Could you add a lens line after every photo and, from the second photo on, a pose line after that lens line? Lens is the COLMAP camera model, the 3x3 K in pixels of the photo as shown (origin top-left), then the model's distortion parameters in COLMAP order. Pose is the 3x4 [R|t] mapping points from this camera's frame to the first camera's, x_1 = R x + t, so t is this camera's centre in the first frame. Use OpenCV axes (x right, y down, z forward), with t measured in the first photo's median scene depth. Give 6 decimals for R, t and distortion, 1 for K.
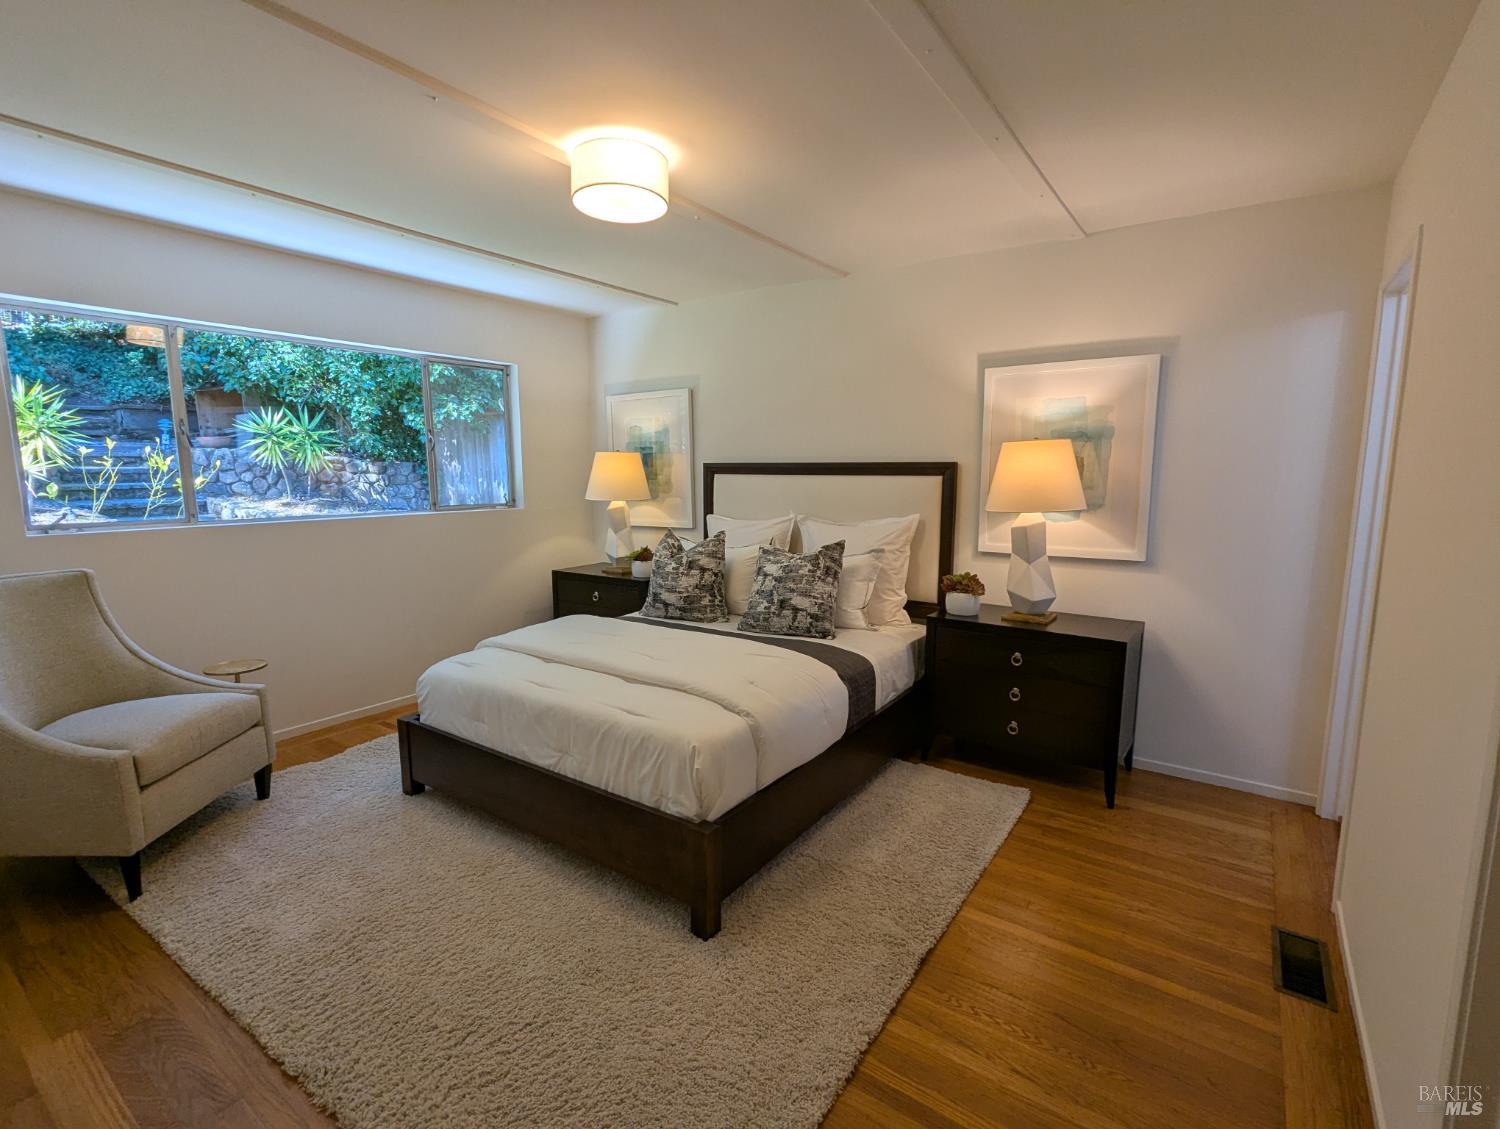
lens RADIAL K [[711.9, 0, 749.0], [0, 711.9, 564.8], [0, 0, 1]] dist [-0.000465, -0.002903]
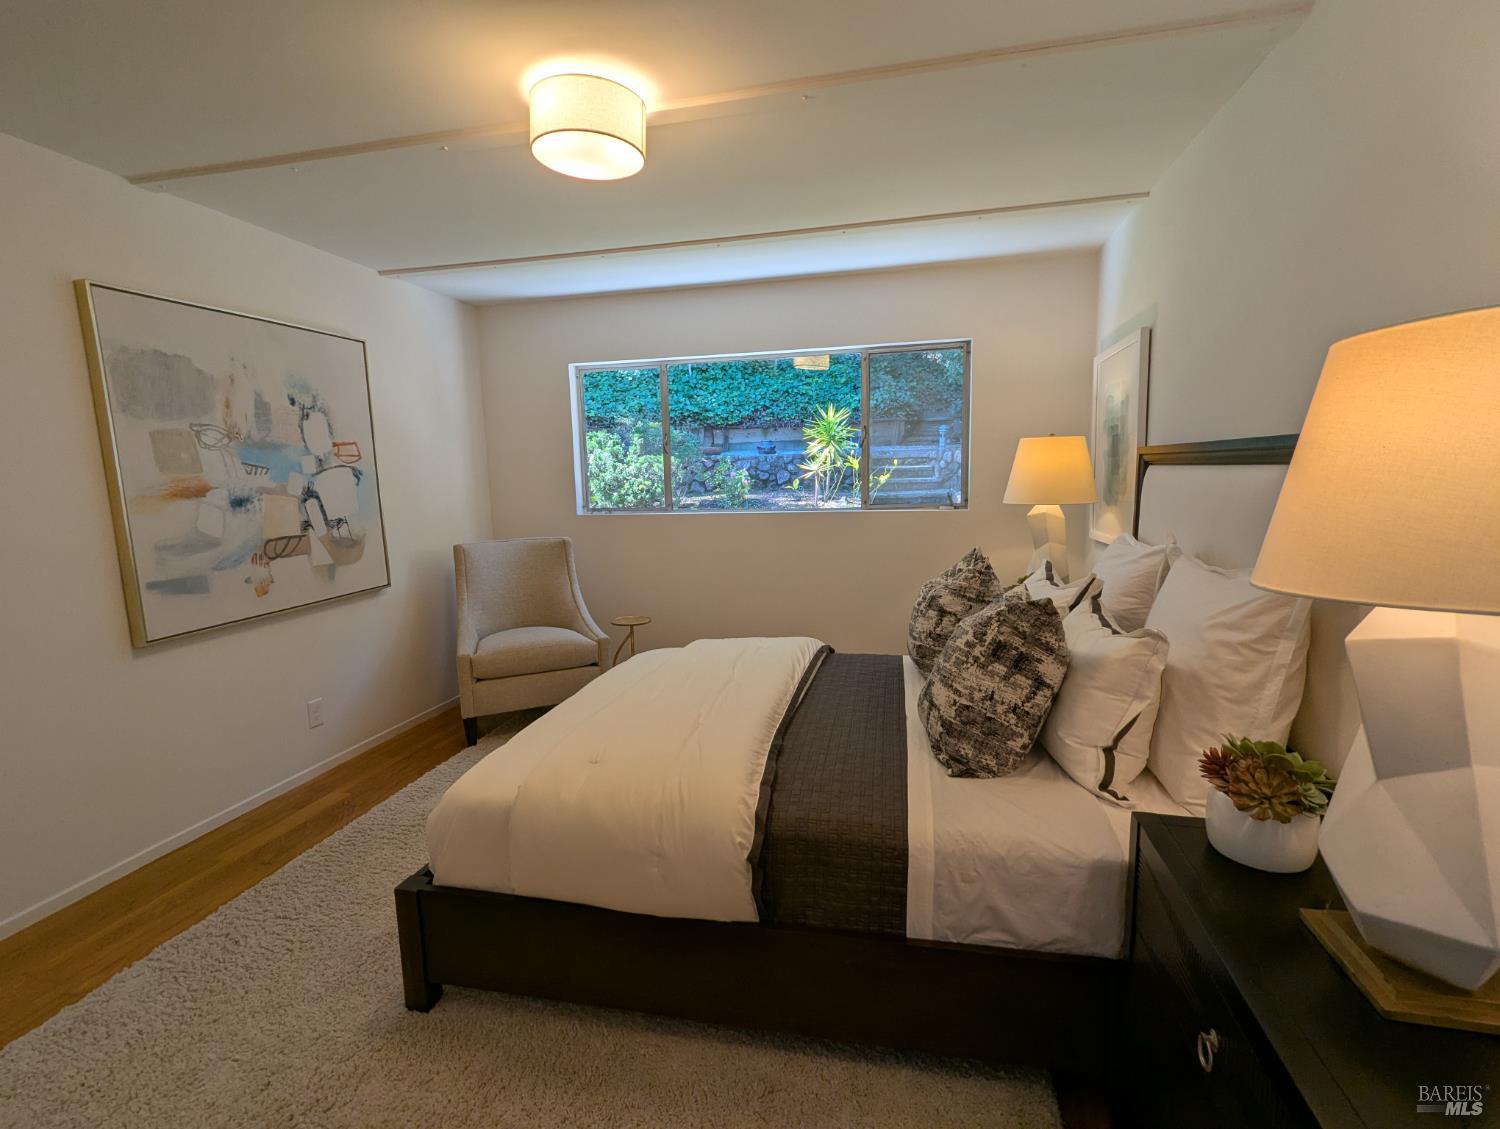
lens RADIAL K [[711.9, 0, 750.1], [0, 711.9, 569.3], [0, 0, 1]] dist [-0.000465, -0.002903]
pose [[0.376522, 0.114638, -0.919287, 0.478166], [-0.098971, 0.991613, 0.083121, -0.070749], [0.921106, 0.059686, 0.384710, 0.576721]]
